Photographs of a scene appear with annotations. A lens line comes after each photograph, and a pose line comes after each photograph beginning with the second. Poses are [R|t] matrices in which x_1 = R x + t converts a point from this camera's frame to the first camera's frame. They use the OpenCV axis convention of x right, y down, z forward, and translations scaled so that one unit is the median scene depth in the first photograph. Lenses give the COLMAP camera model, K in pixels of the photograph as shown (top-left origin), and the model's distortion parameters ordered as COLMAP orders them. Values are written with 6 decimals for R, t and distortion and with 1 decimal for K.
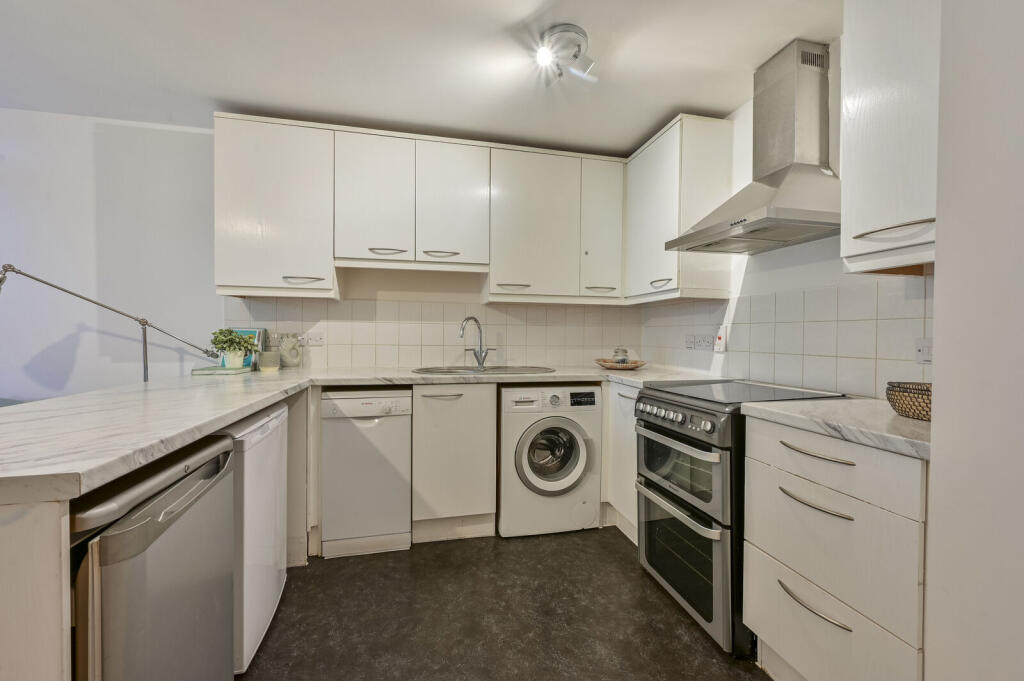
lens RADIAL K [[402.1, 0, 509.4], [0, 402.1, 337.9], [0, 0, 1]] dist [-0.001073, 0.000021]
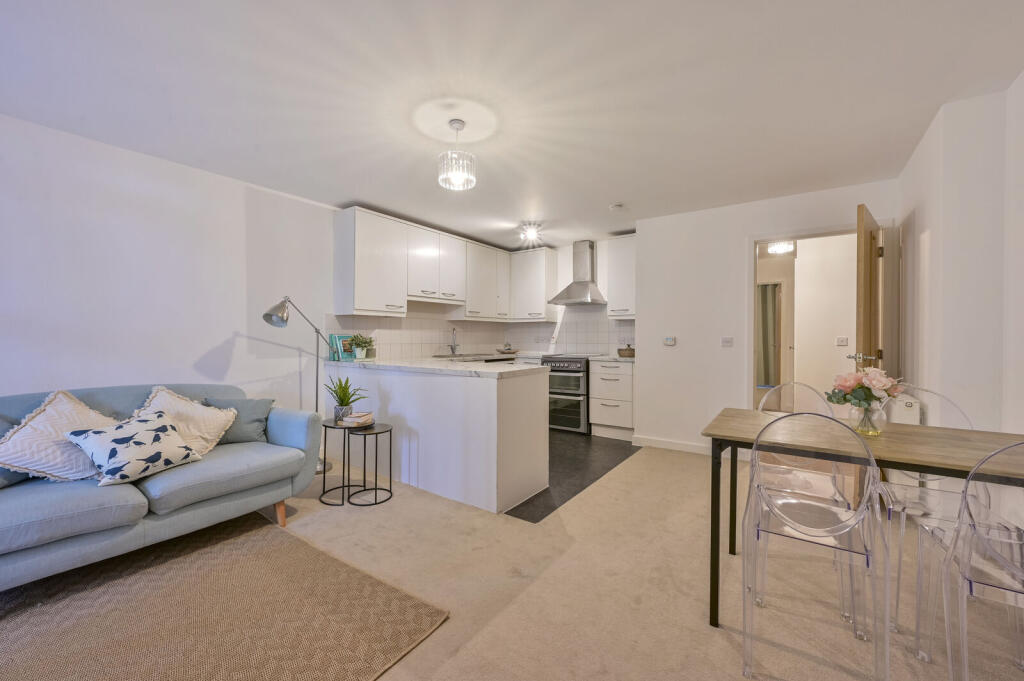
lens RADIAL K [[402.1, 0, 509.4], [0, 402.1, 337.9], [0, 0, 1]] dist [-0.001073, 0.000021]
pose [[0.744469, -0.008279, 0.667605, -1.301580], [0.012124, 0.999926, -0.001120, -0.000337], [-0.667547, 0.008928, 0.744515, -0.641642]]
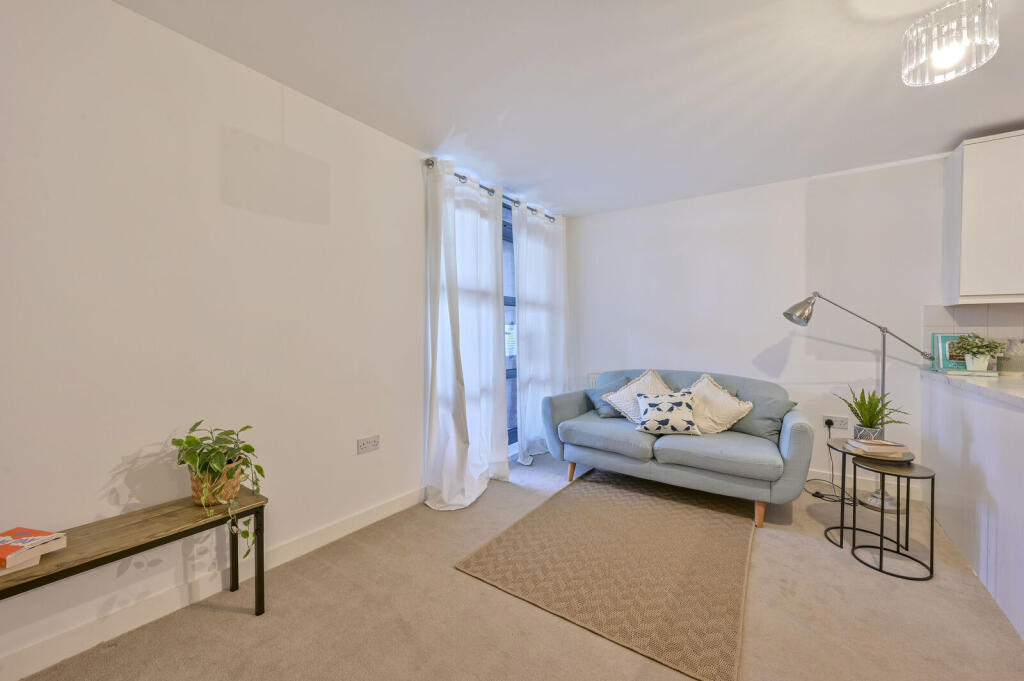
lens RADIAL K [[402.1, 0, 509.4], [0, 402.1, 337.9], [0, 0, 1]] dist [-0.001073, 0.000021]
pose [[0.667749, 0.004215, -0.744374, -0.700771], [-0.008862, 0.999958, -0.002288, 0.001088], [0.744333, 0.008124, 0.667759, -0.642969]]
